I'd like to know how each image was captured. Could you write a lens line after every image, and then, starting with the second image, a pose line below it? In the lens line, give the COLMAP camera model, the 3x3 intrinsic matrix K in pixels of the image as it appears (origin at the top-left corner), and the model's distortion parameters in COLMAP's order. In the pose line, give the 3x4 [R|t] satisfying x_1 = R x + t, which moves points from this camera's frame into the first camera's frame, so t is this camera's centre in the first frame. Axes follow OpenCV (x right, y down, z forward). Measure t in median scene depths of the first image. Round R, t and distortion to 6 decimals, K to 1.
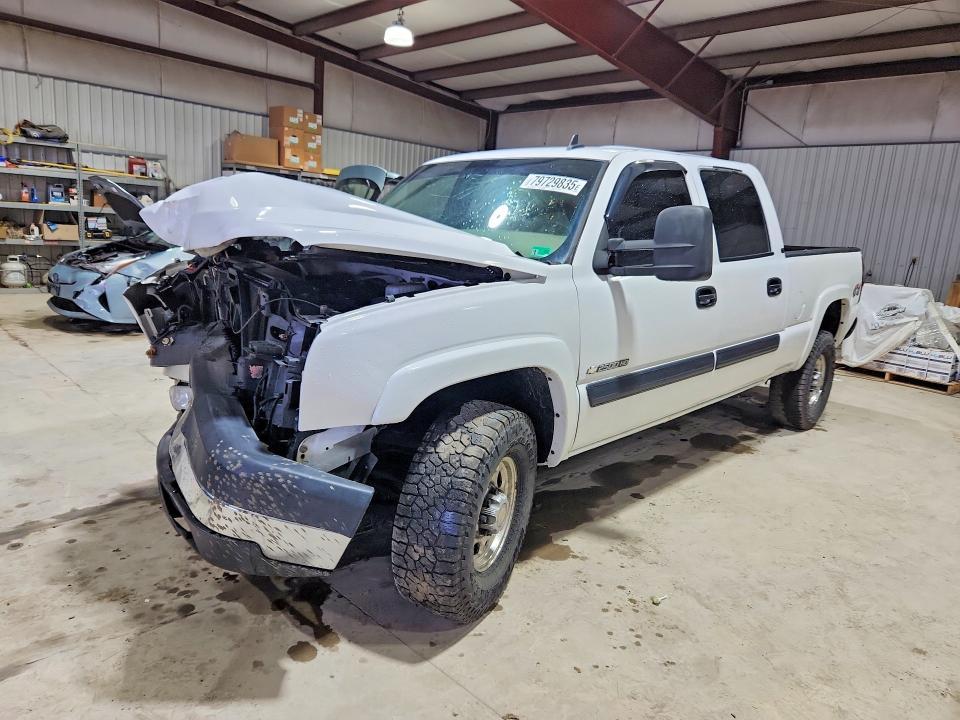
lens RADIAL K [[642.6, 0, 480.0], [0, 642.6, 360.0], [0, 0, 1]] dist [0.003865, -0.003579]
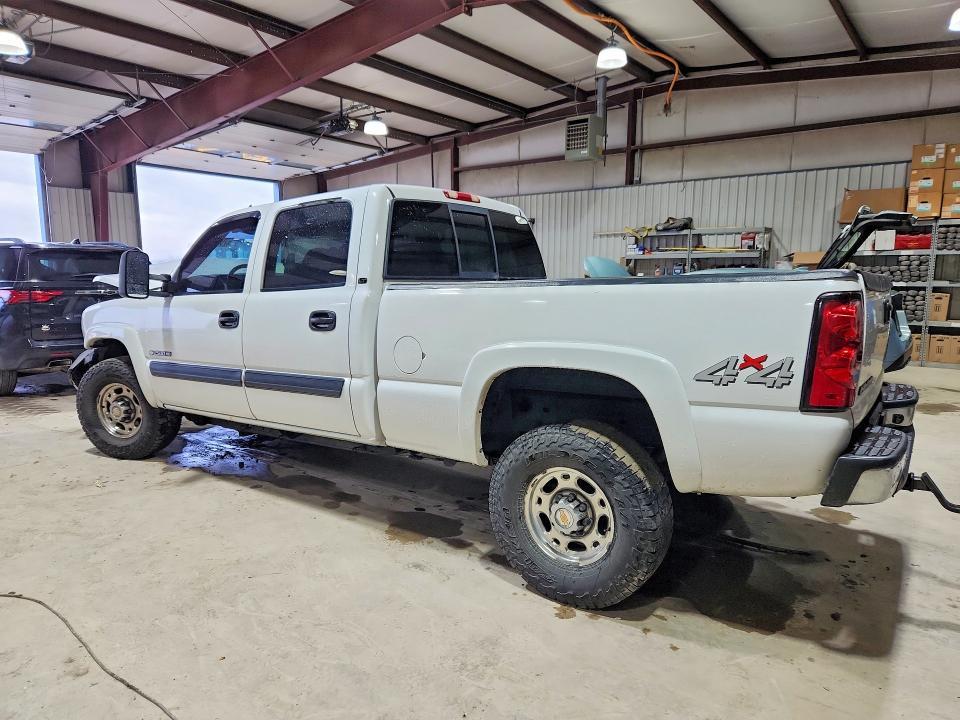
lens RADIAL K [[671.1, 0, 480.0], [0, 671.1, 360.0], [0, 0, 1]] dist [0.024432, -0.001959]
pose [[0.132875, 0.061430, -0.989227, 1.197312], [-0.194302, 0.980325, 0.034778, -0.114109], [0.971901, 0.187588, 0.142197, 0.923755]]
